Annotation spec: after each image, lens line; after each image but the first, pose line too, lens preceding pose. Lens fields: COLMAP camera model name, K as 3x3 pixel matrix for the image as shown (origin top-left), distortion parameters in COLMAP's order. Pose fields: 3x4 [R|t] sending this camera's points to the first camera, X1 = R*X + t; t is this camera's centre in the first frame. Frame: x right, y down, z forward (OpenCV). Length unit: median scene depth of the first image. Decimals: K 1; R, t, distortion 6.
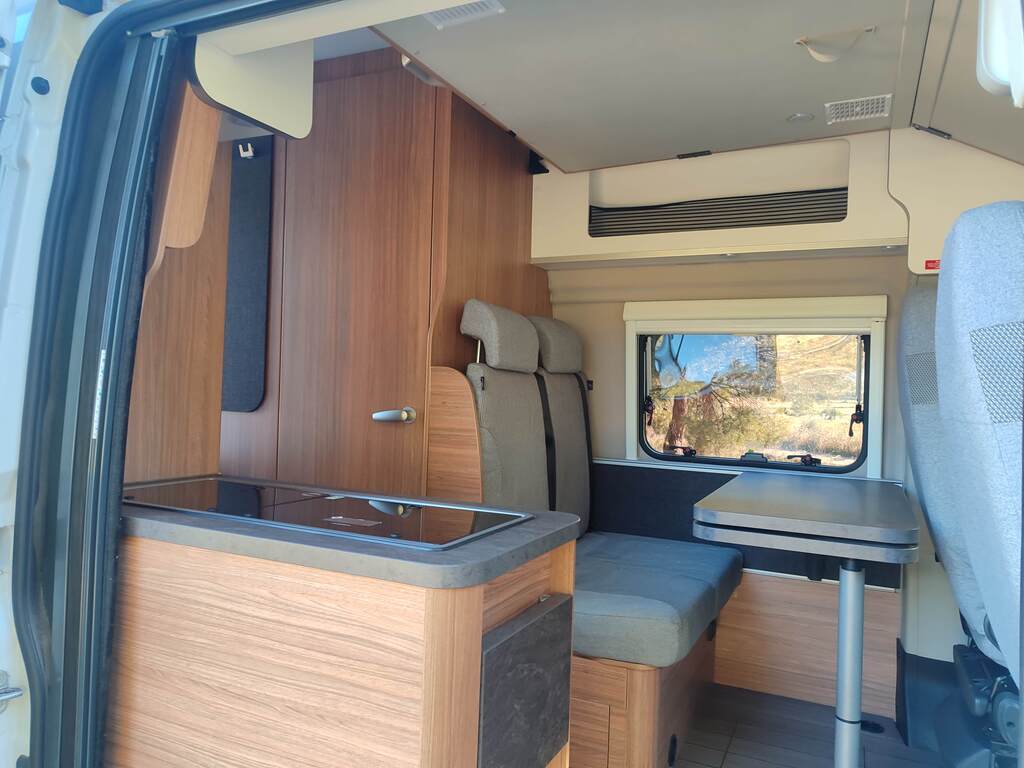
lens RADIAL K [[728.3, 0, 503.2], [0, 728.3, 379.7], [0, 0, 1]] dist [0.037526, -0.005046]
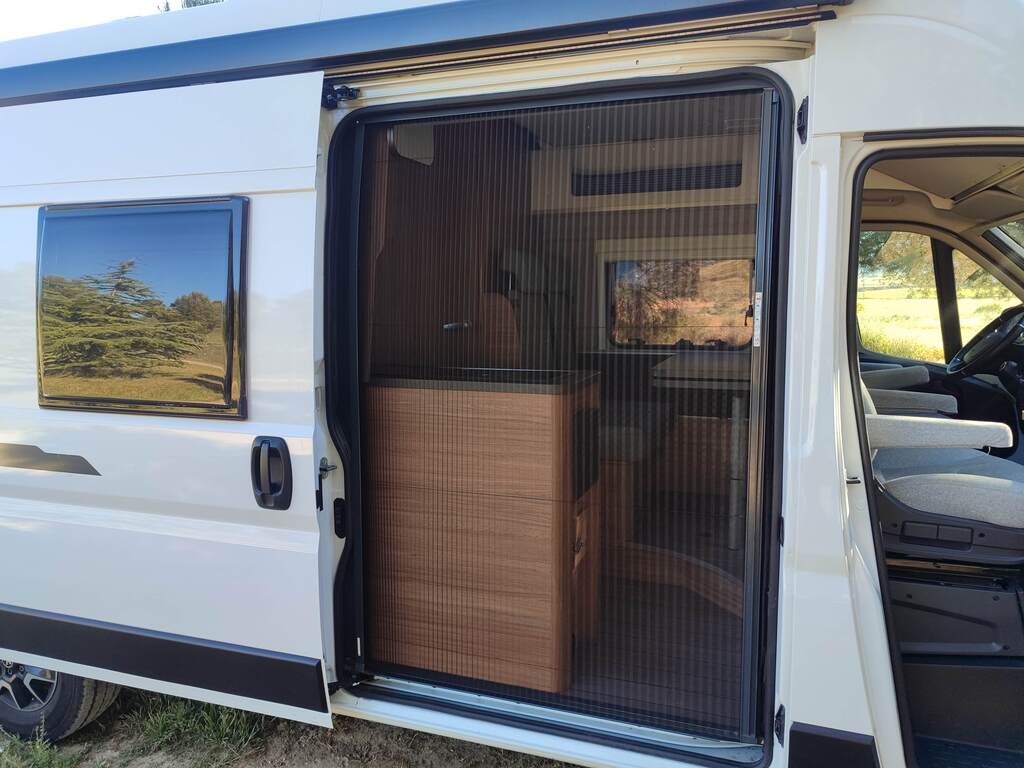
lens RADIAL K [[728.3, 0, 518.7], [0, 728.3, 387.8], [0, 0, 1]] dist [0.037526, -0.005046]
pose [[0.992524, -0.055418, 0.108741, -0.159557], [0.040427, 0.989950, 0.135516, -0.019532], [-0.115158, -0.130106, 0.984790, -0.442507]]
